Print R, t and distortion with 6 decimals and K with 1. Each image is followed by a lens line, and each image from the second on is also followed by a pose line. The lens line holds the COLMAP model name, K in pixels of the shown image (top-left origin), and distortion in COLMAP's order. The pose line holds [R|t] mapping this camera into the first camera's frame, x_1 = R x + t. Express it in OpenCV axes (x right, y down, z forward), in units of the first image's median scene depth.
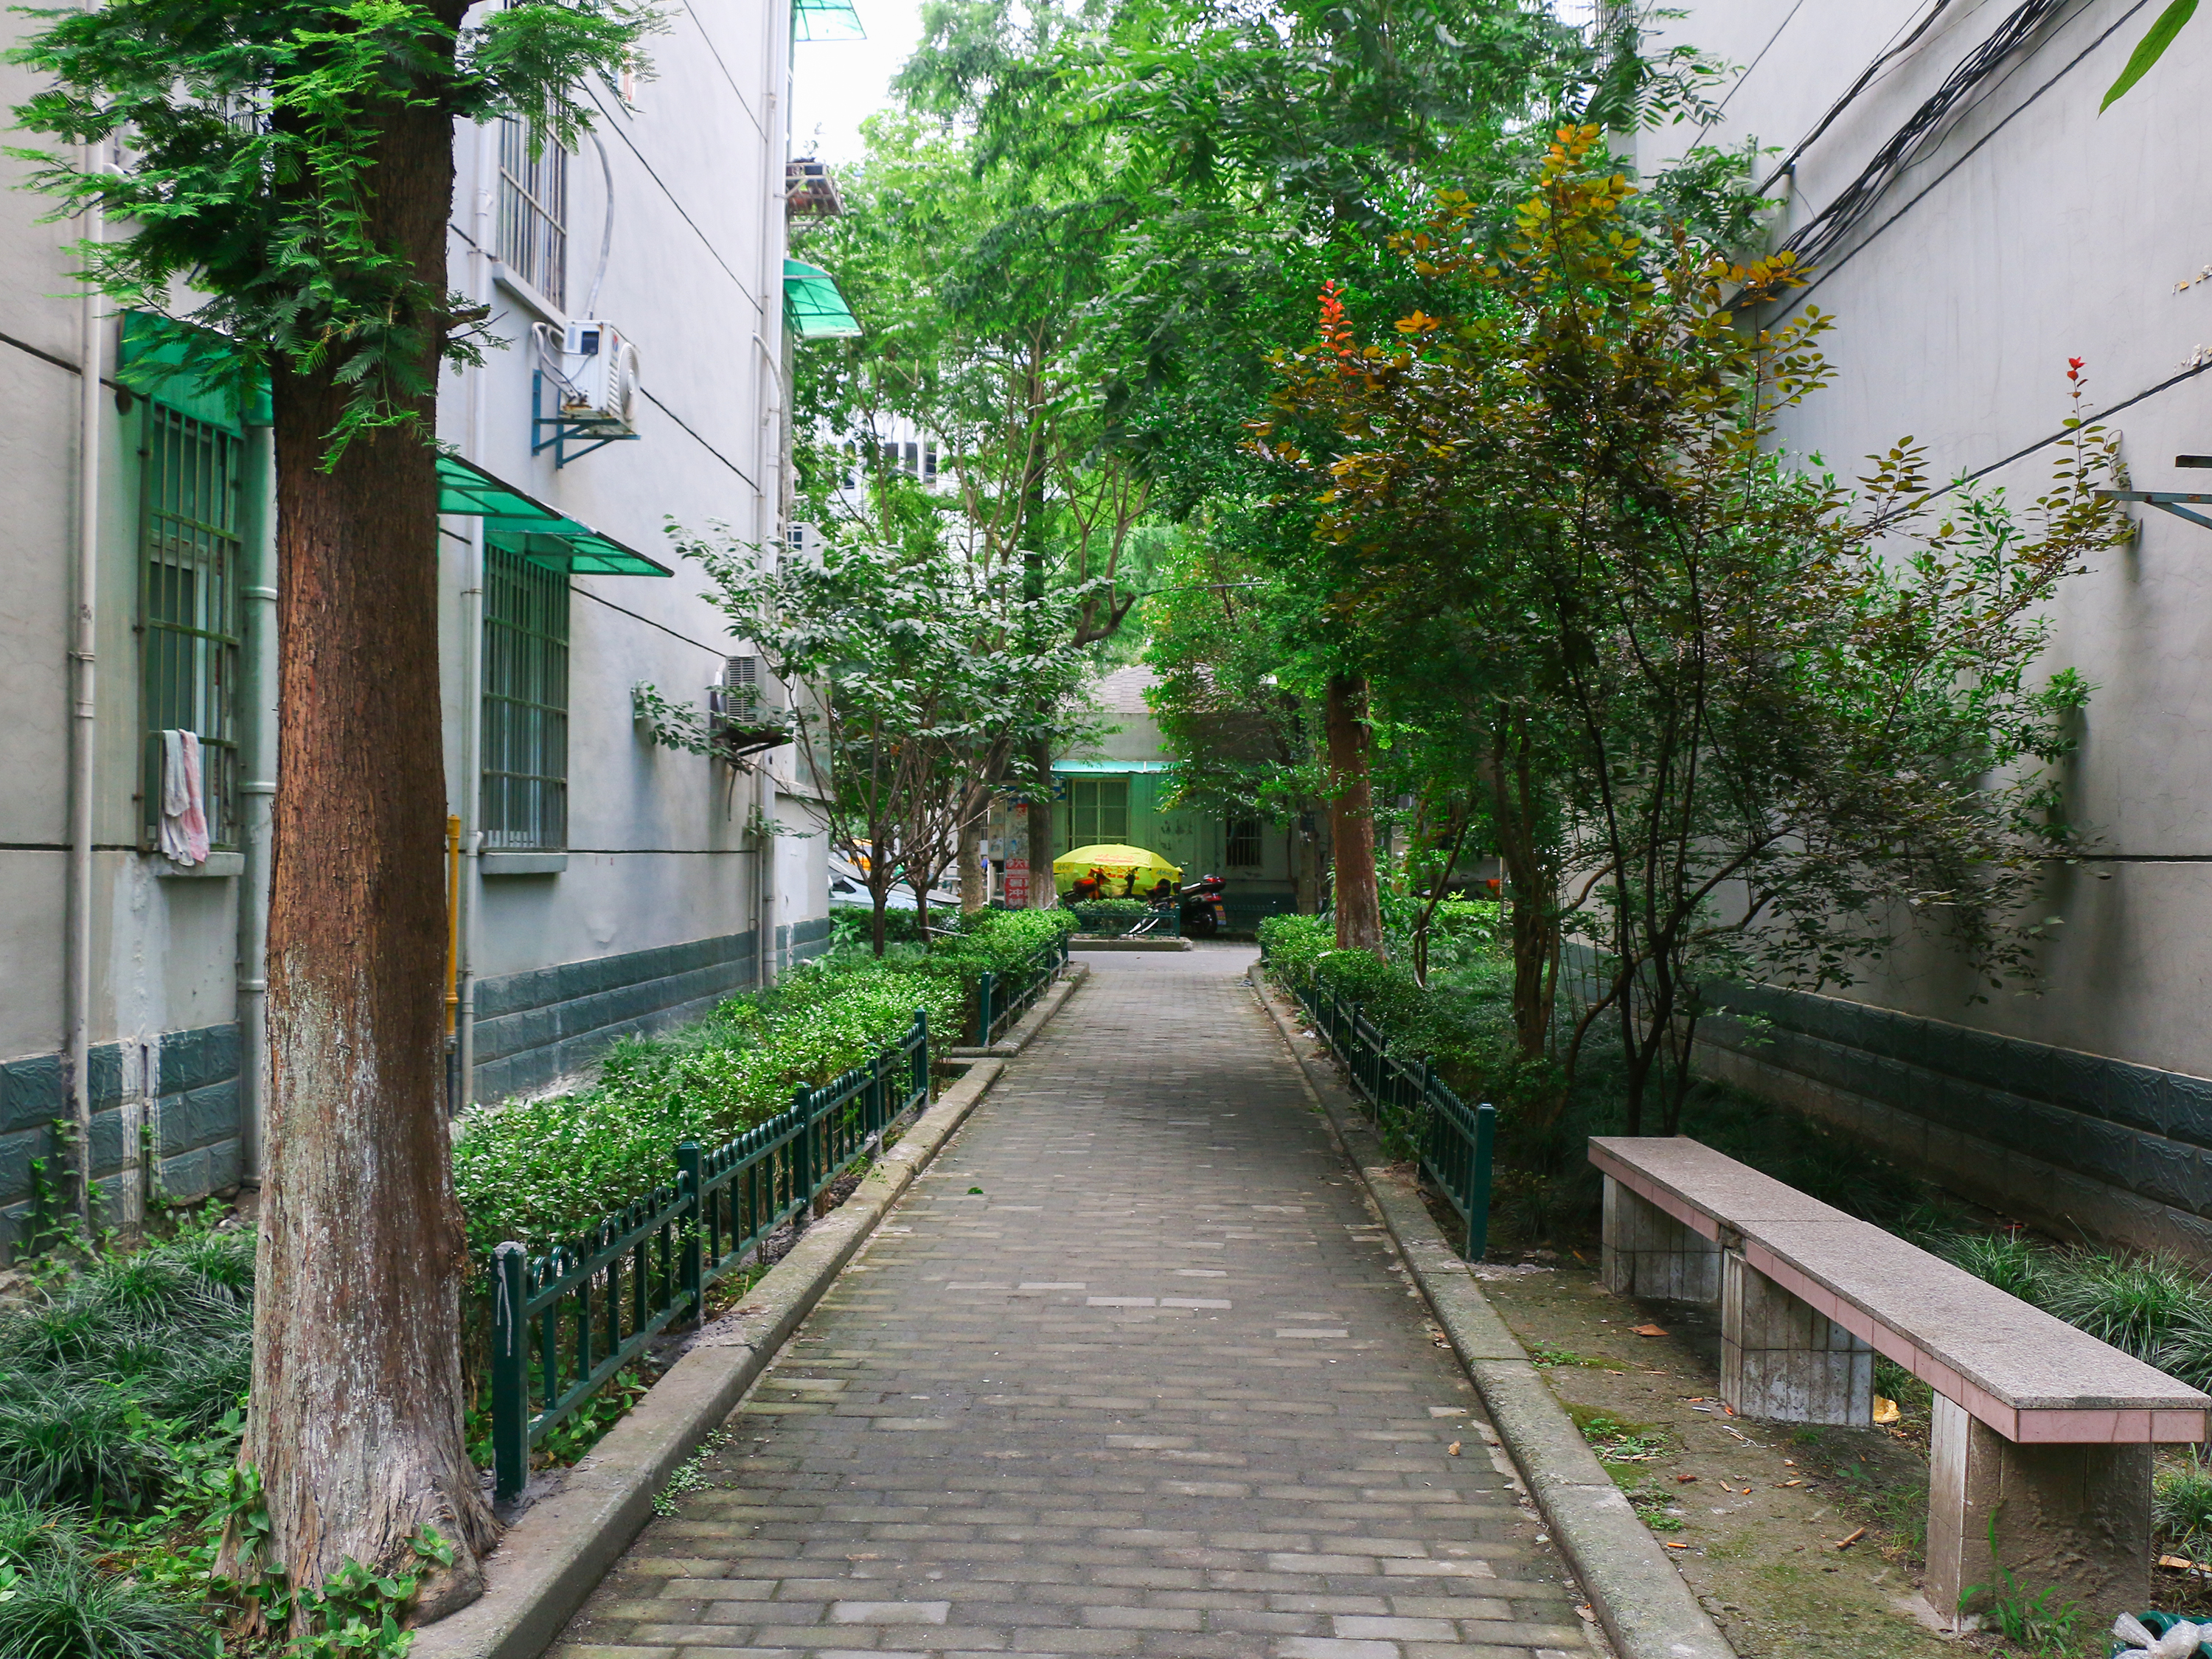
lens RADIAL K [[2037.7, 0, 1098.9], [0, 2037.7, 838.2], [0, 0, 1]] dist [-0.184255, 0.161417]
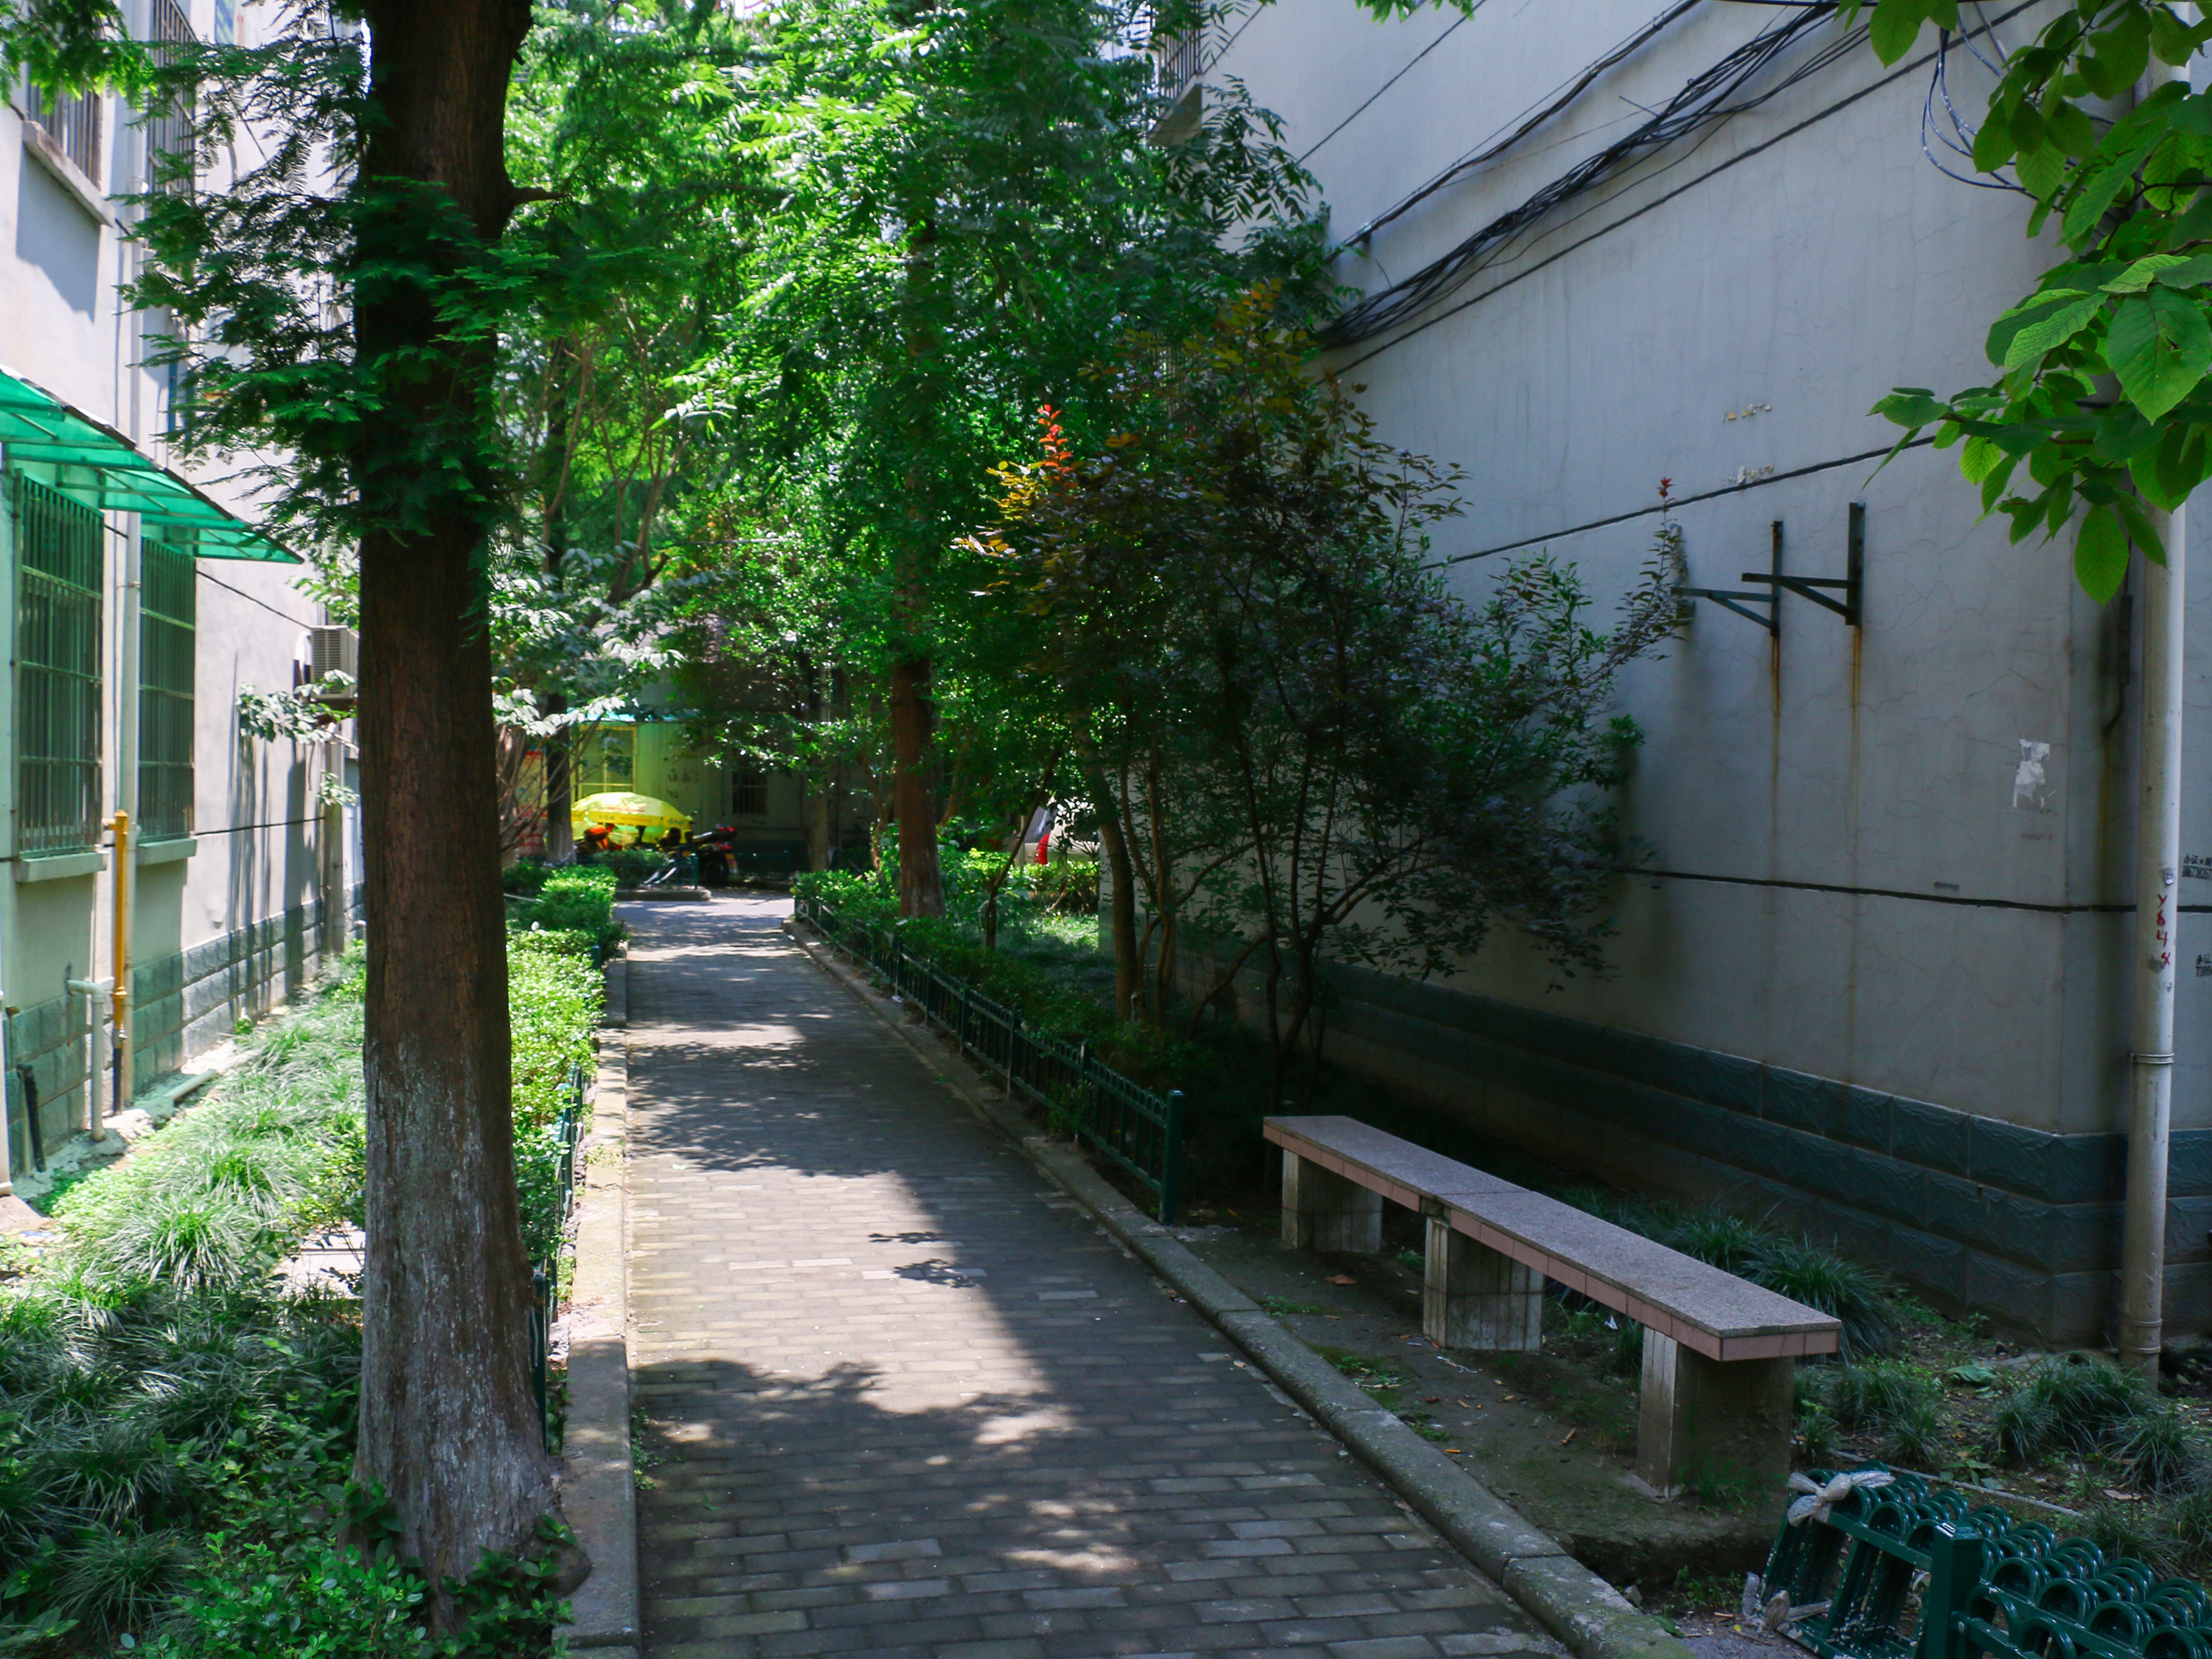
lens RADIAL K [[2037.7, 0, 1098.9], [0, 2037.7, 838.2], [0, 0, 1]] dist [-0.184255, 0.161417]
pose [[0.963418, 0.000687, 0.268003, -0.232272], [-0.010156, 0.999372, 0.033946, -0.075716], [-0.267811, -0.035426, 0.962820, -0.167791]]
